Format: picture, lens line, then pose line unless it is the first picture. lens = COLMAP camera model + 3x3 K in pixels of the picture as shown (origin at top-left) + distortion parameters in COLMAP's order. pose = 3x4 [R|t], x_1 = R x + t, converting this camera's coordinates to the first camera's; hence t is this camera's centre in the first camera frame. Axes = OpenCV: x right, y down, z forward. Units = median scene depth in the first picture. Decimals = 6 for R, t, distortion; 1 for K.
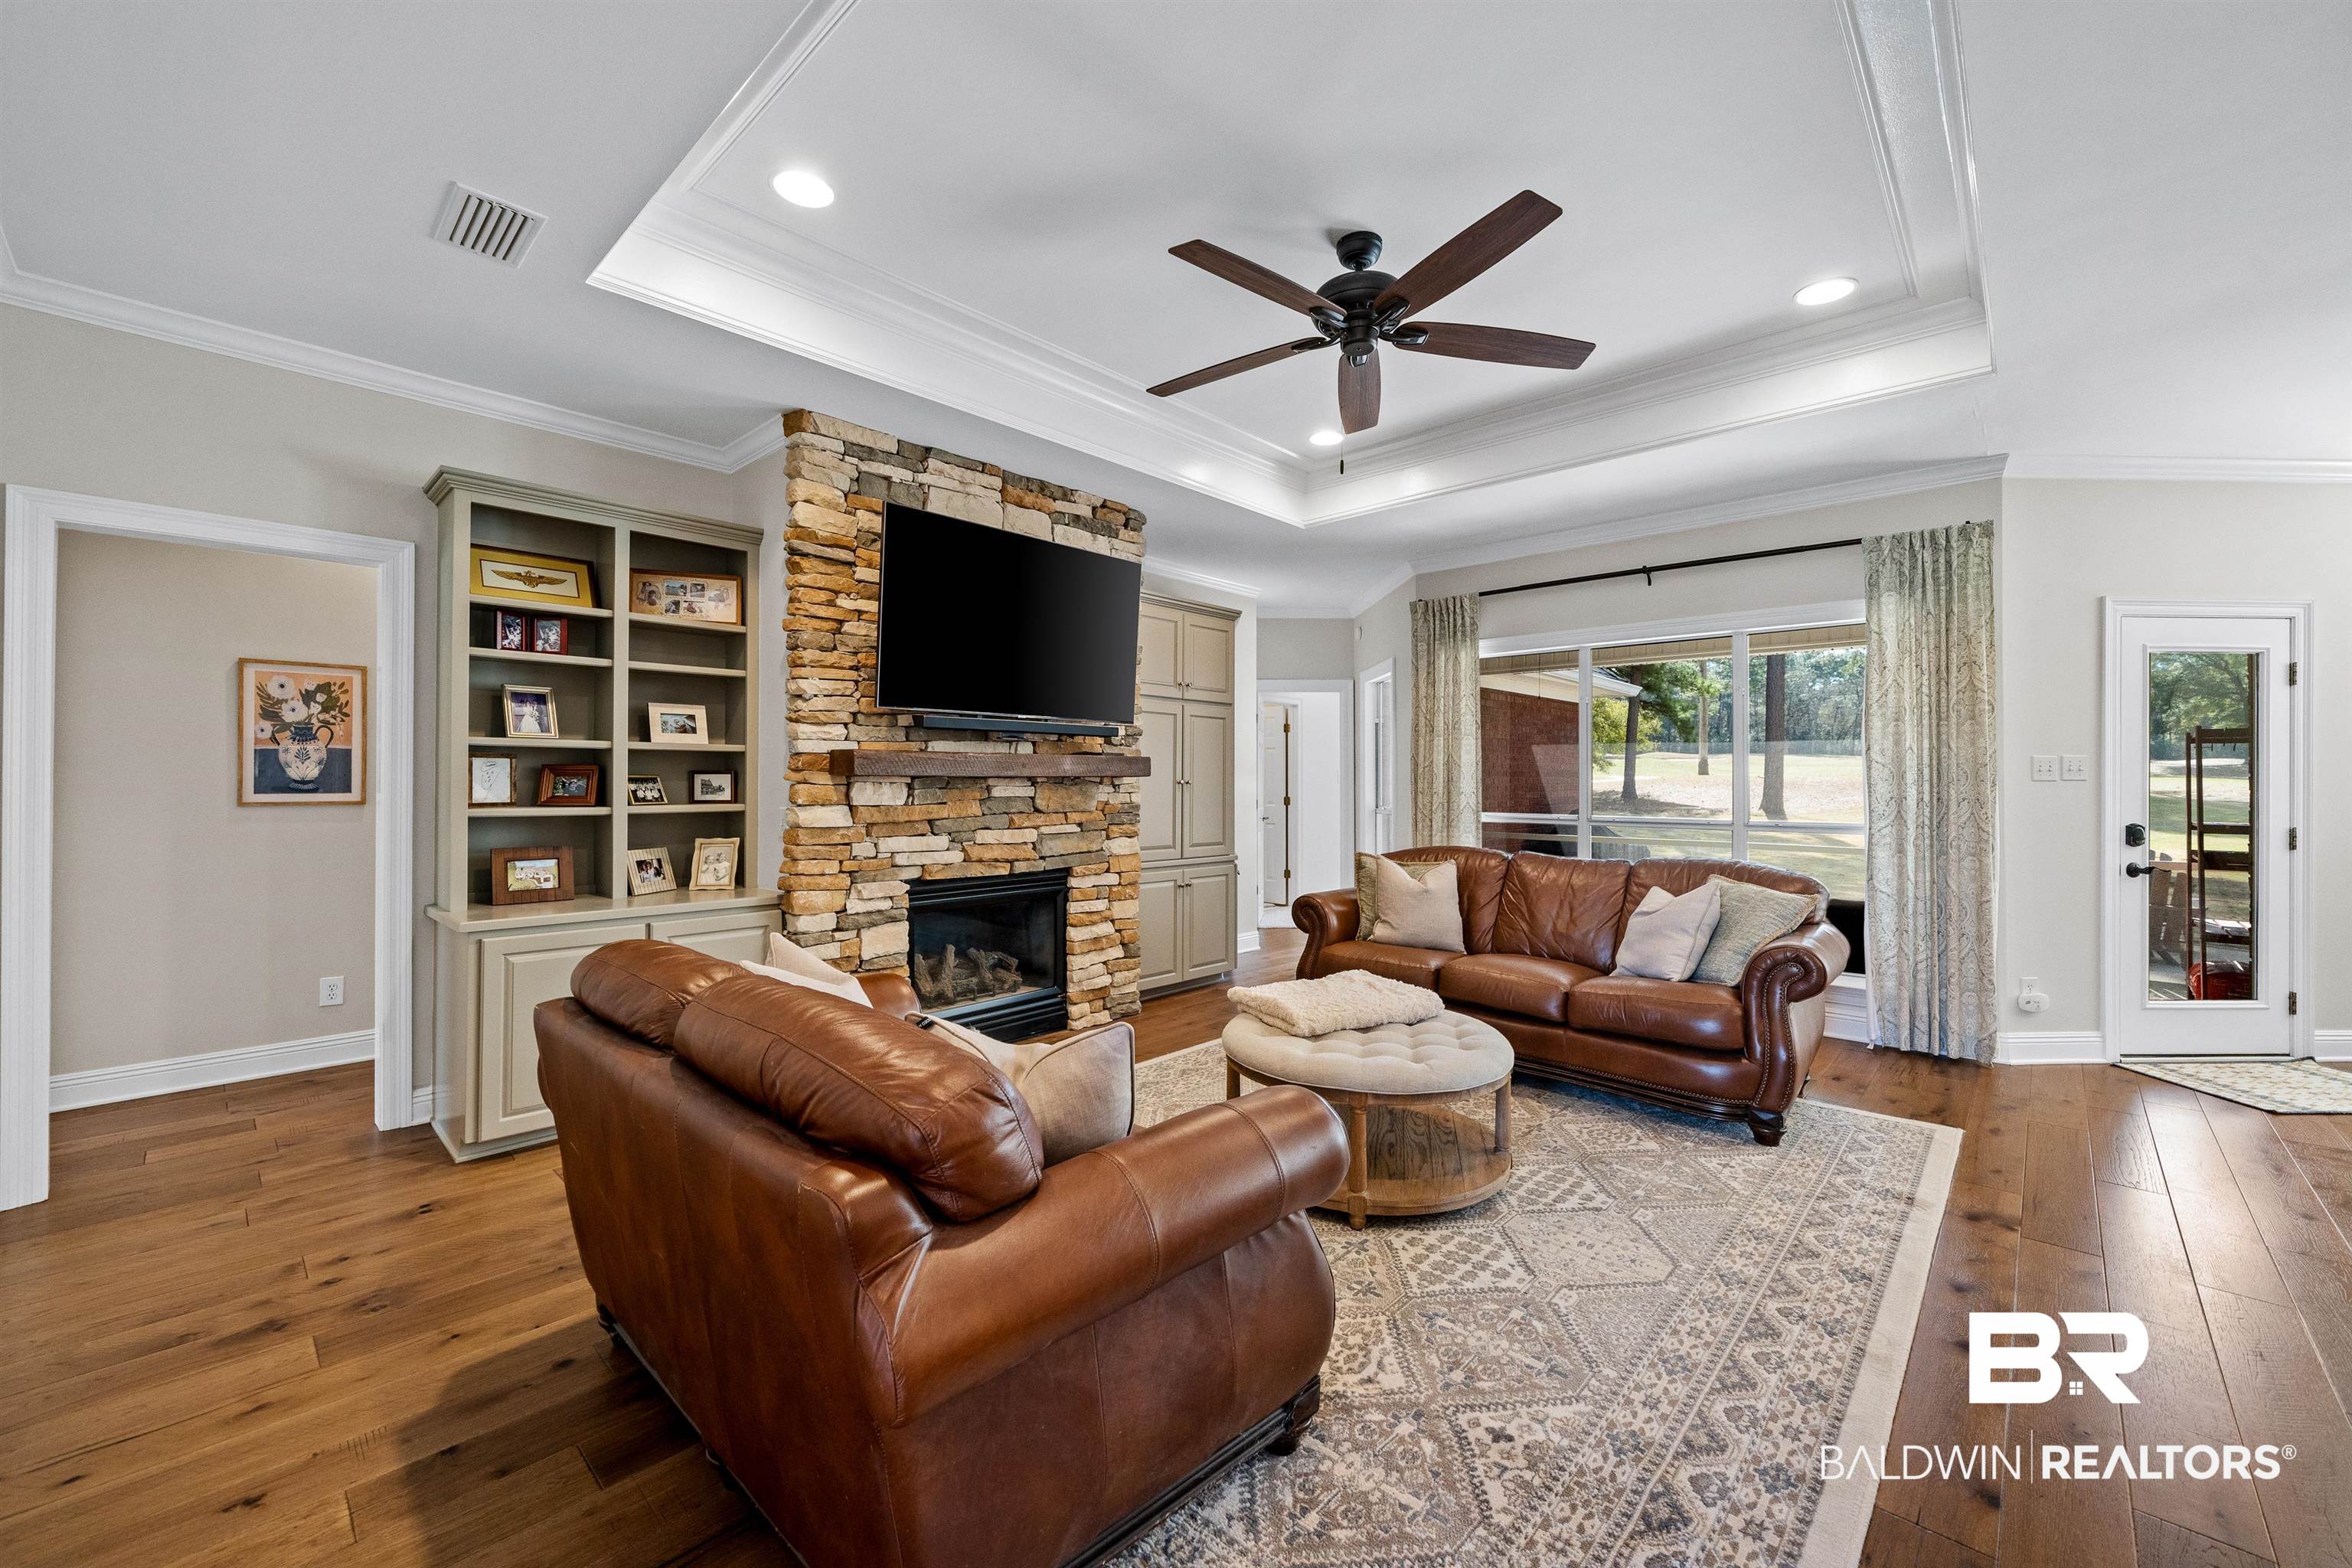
lens RADIAL K [[935.5, 0, 1178.4], [0, 935.5, 782.5], [0, 0, 1]] dist [0.003204, 0.000626]
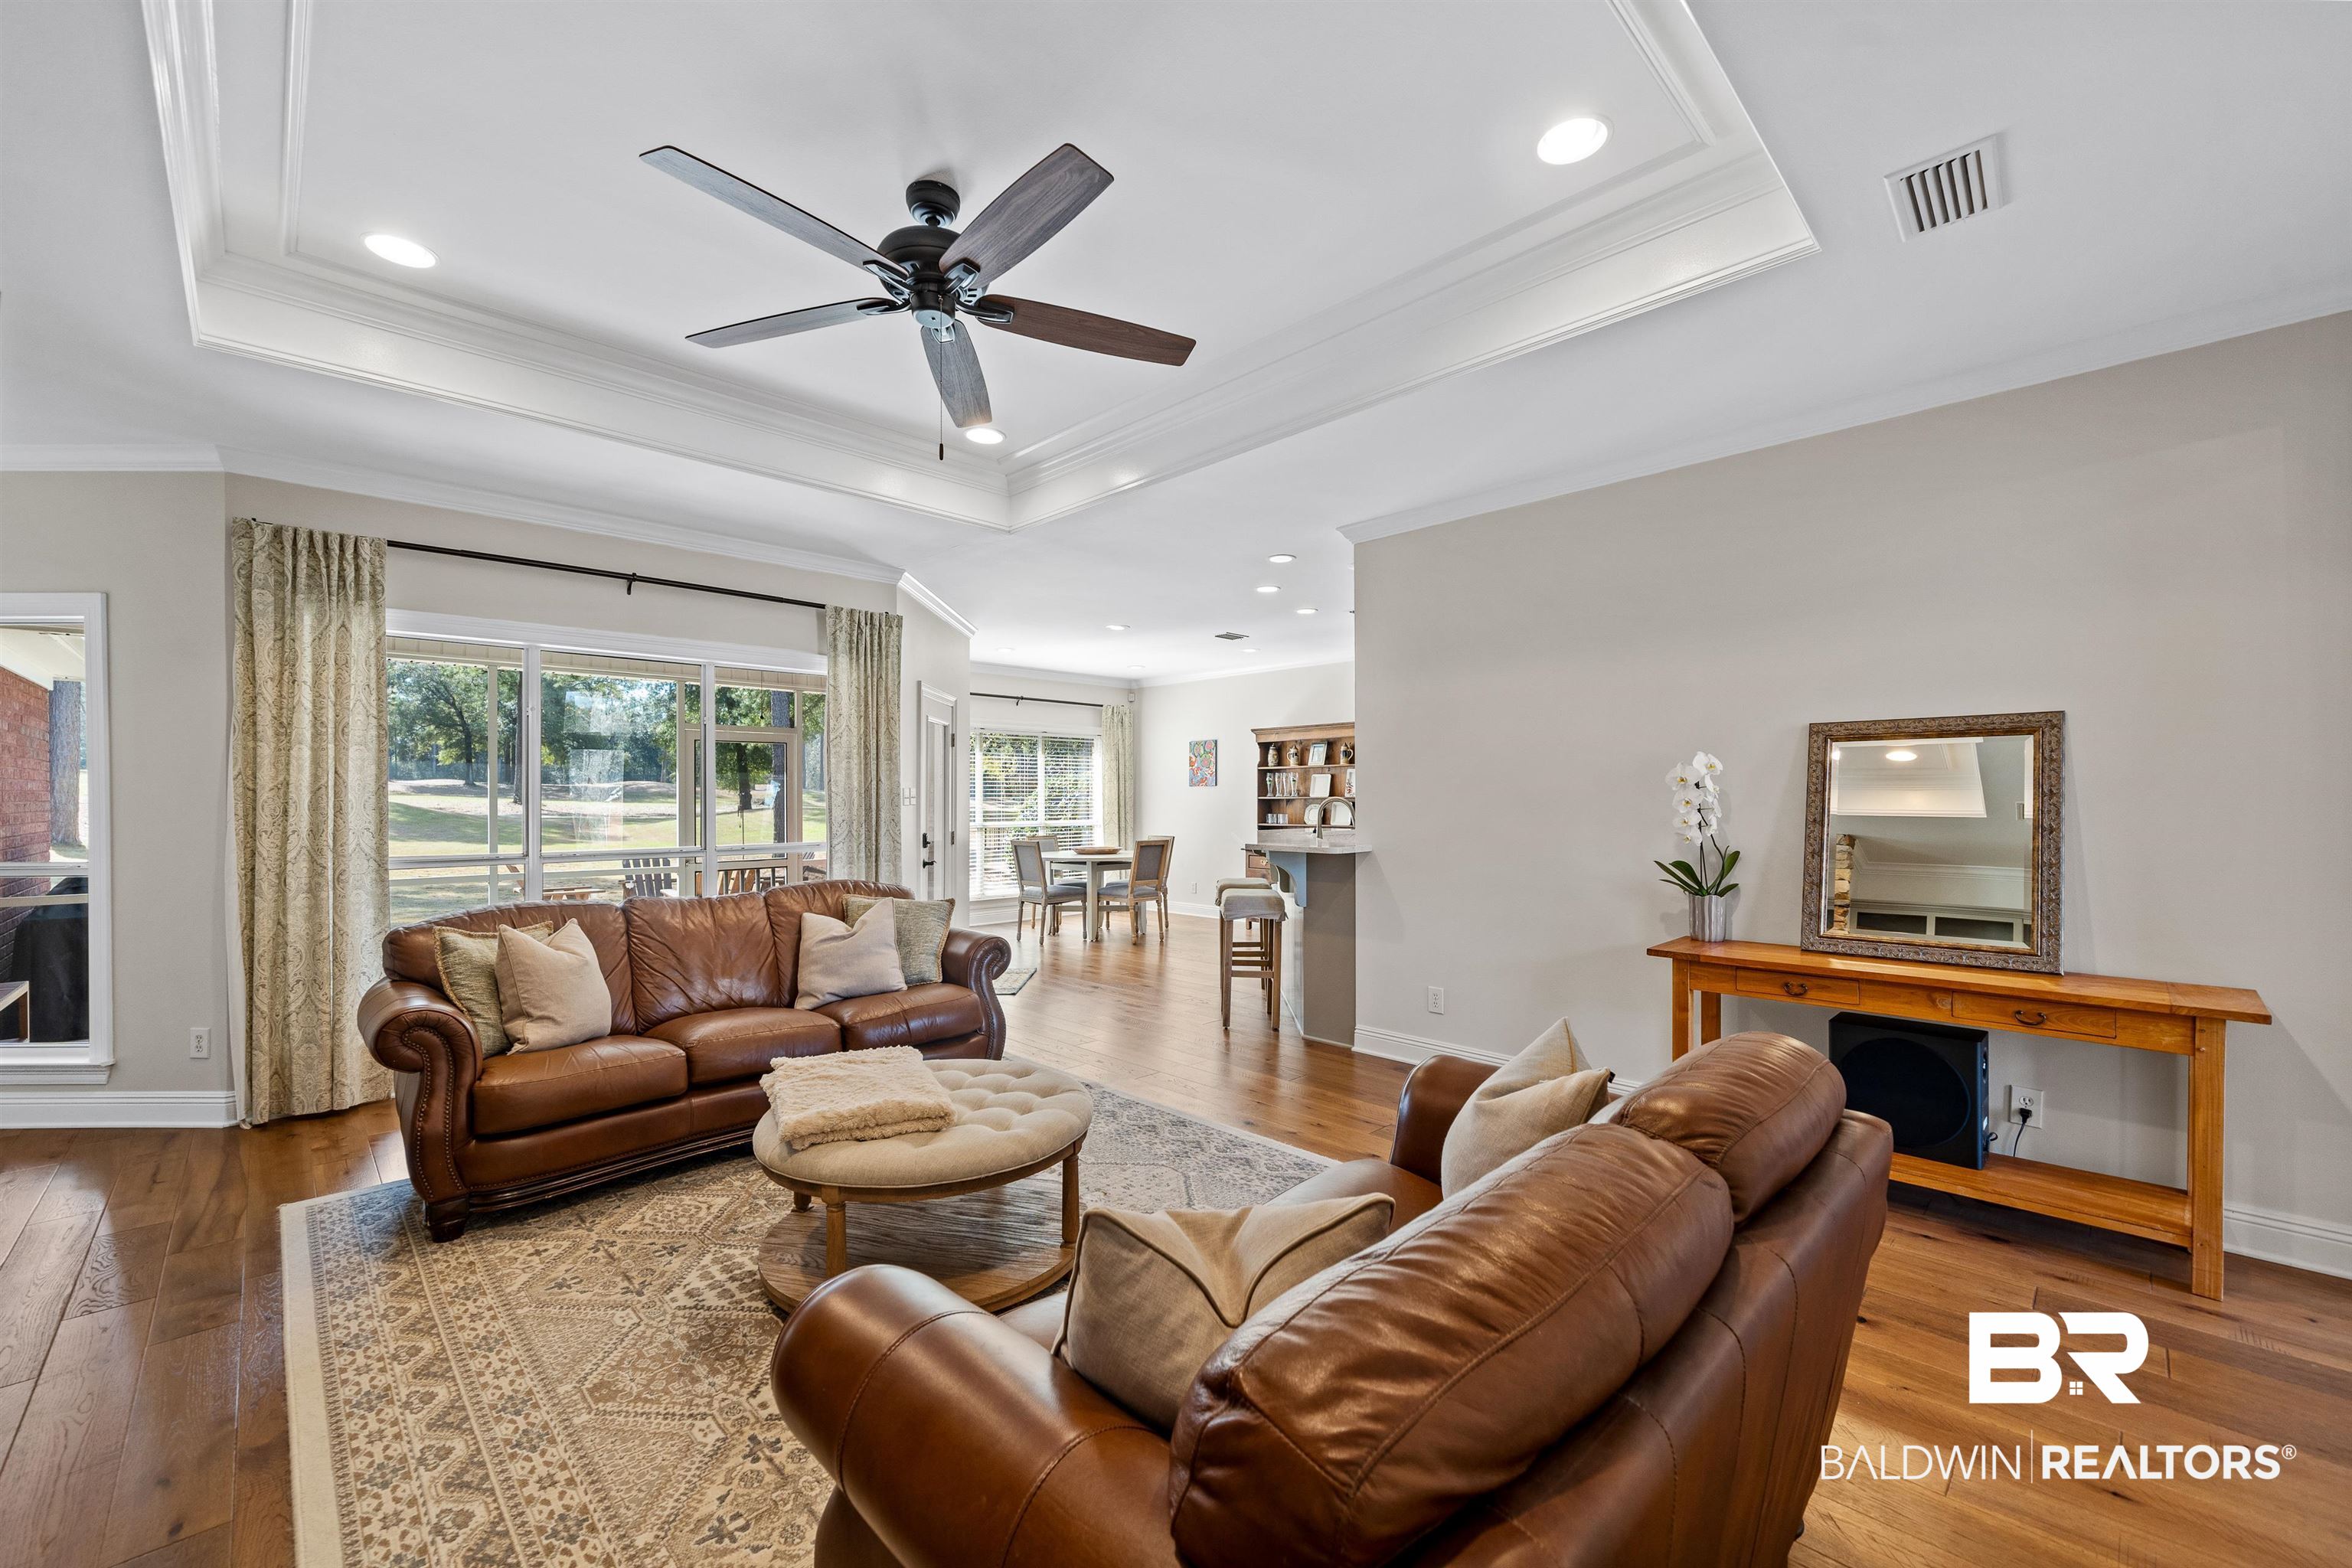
lens RADIAL K [[935.5, 0, 1181.2], [0, 935.5, 799.5], [0, 0, 1]] dist [0.003204, 0.000626]
pose [[0.044149, -0.004186, 0.999016, -0.473428], [0.005045, 0.999979, 0.003967, -0.013726], [-0.999012, 0.004865, 0.044169, 0.518067]]
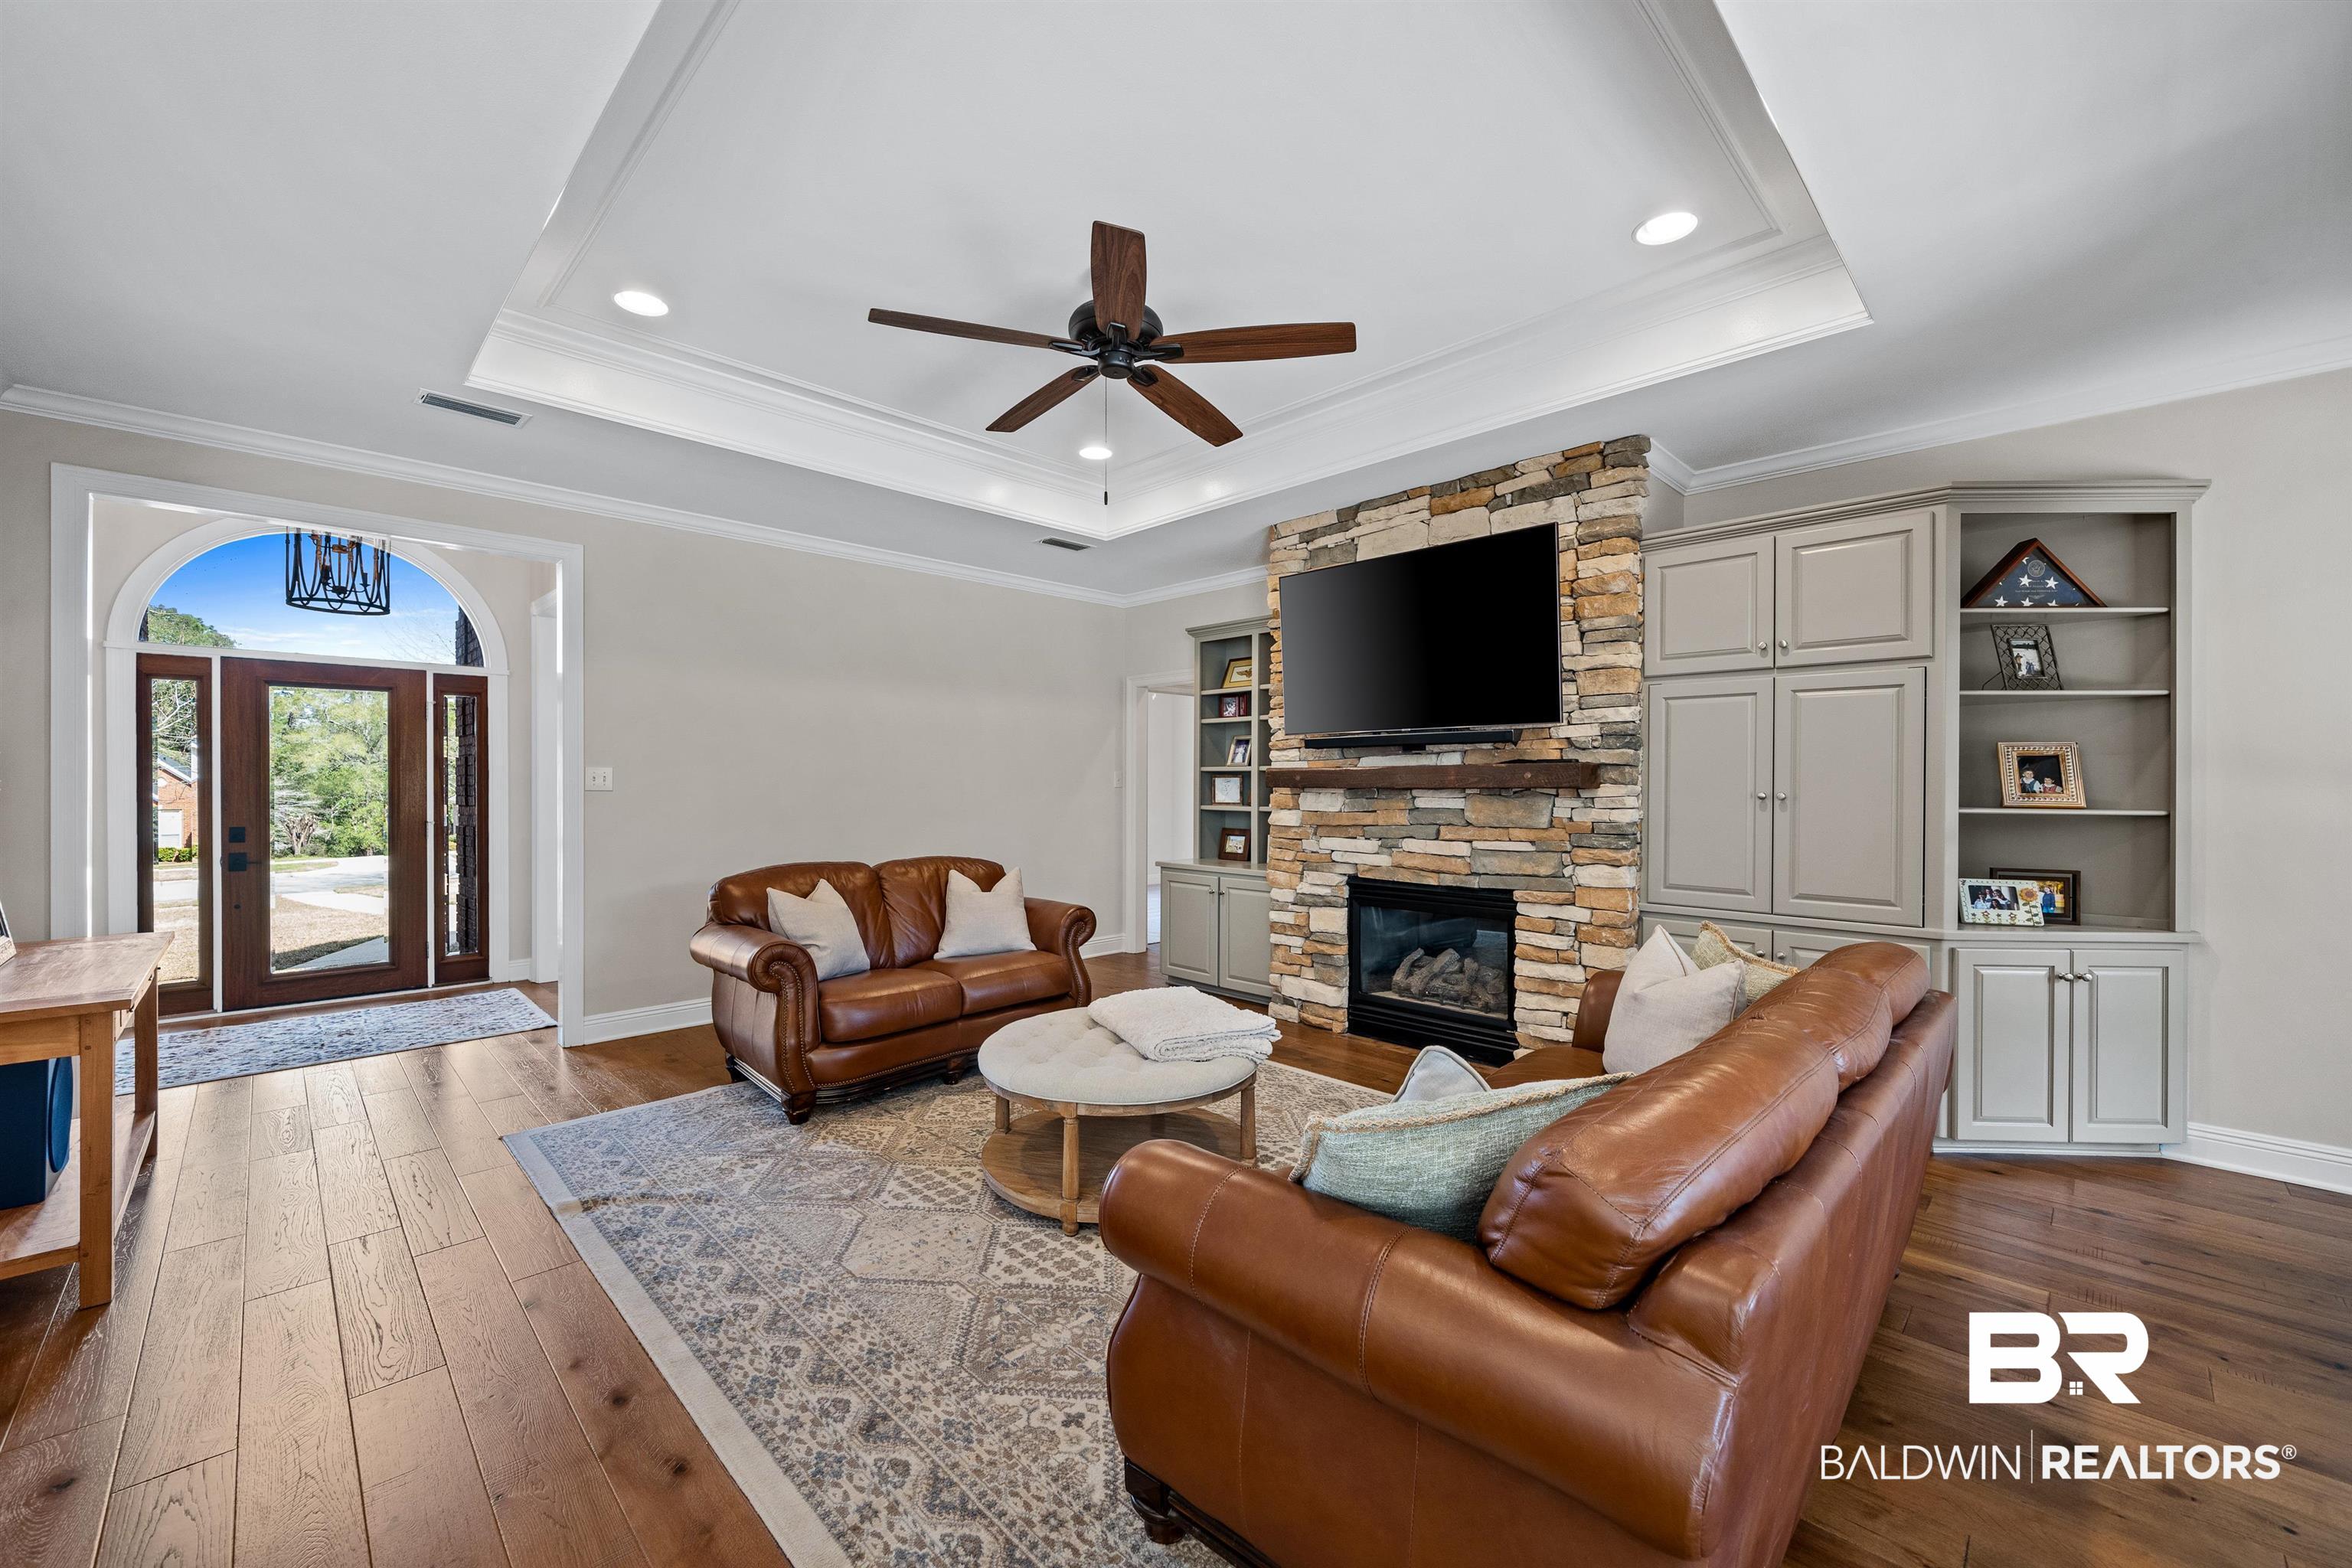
lens RADIAL K [[935.5, 0, 1163.9], [0, 935.5, 784.9], [0, 0, 1]] dist [0.003204, 0.000626]
pose [[-0.053968, -0.005459, -0.998528, 0.858865], [-0.006271, 0.999967, -0.005128, -0.002371], [0.998523, 0.005985, -0.054000, 0.783293]]
